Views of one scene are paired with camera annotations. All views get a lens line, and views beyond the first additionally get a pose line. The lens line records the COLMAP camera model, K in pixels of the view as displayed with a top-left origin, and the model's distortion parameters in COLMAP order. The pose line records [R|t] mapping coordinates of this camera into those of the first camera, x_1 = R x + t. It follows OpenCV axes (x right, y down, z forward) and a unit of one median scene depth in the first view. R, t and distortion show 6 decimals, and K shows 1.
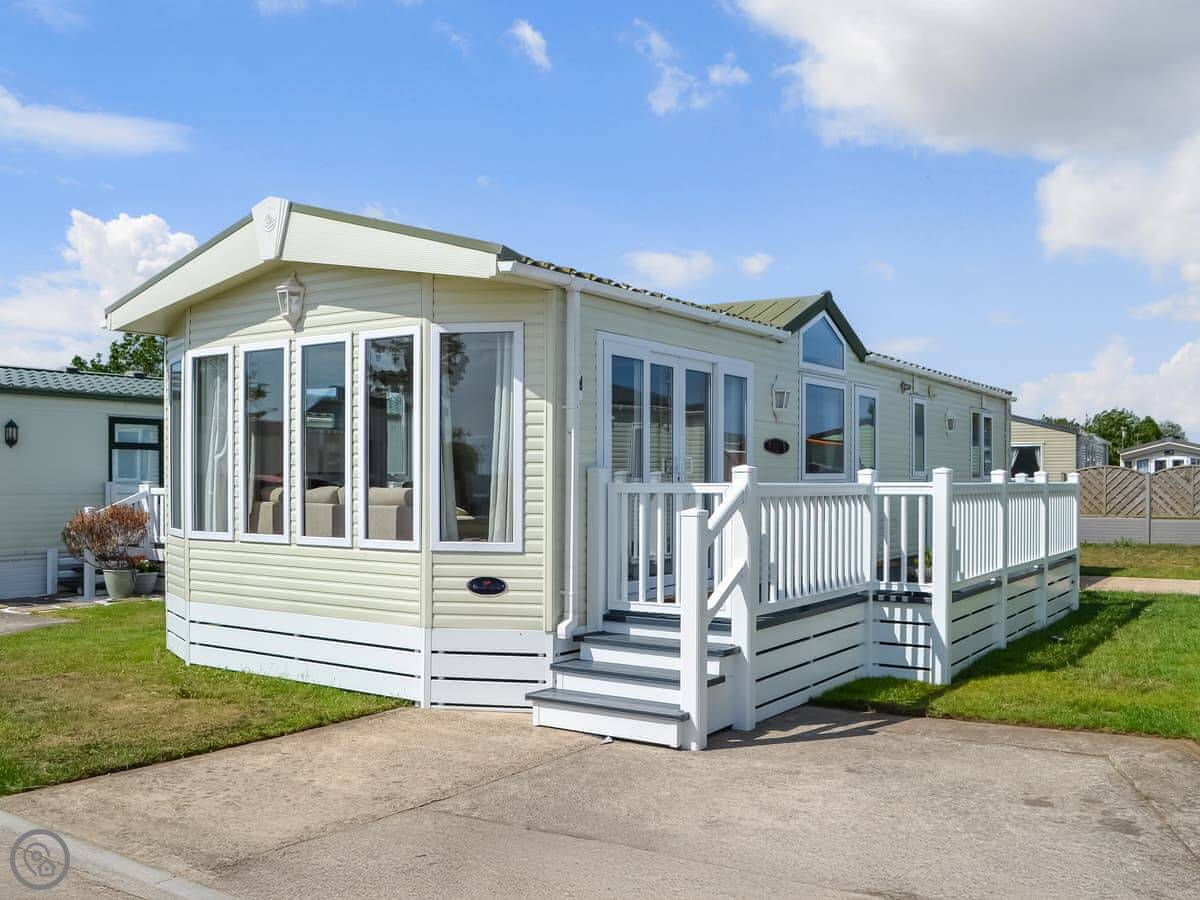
lens RADIAL K [[1081.5, 0, 600.0], [0, 1081.5, 450.0], [0, 0, 1]] dist [-0.069955, 0.001458]
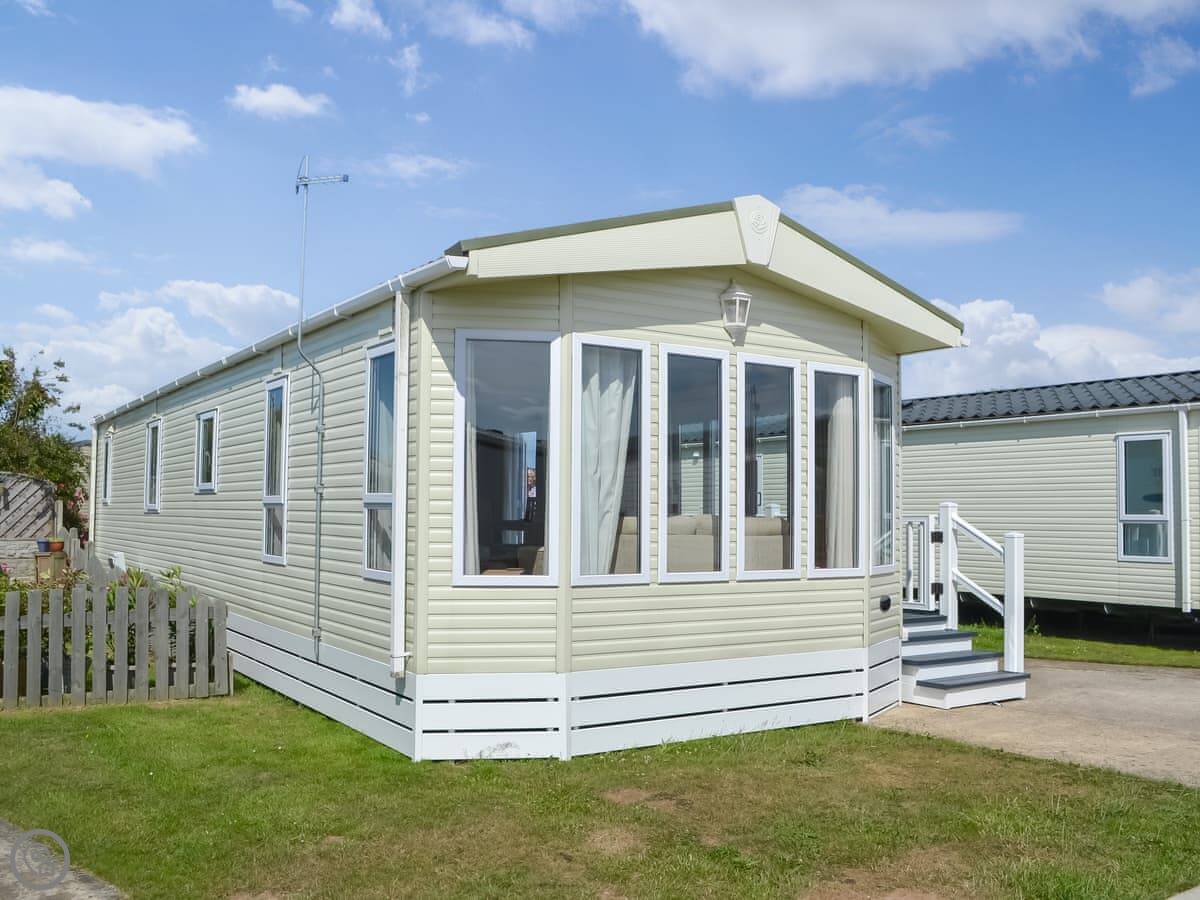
lens RADIAL K [[1081.5, 0, 600.0], [0, 1081.5, 450.0], [0, 0, 1]] dist [-0.069955, 0.001458]
pose [[0.388669, 0.057527, 0.919580, -1.202744], [-0.039044, 0.998181, -0.045943, 0.025206], [-0.920550, -0.018047, 0.390208, 0.779071]]
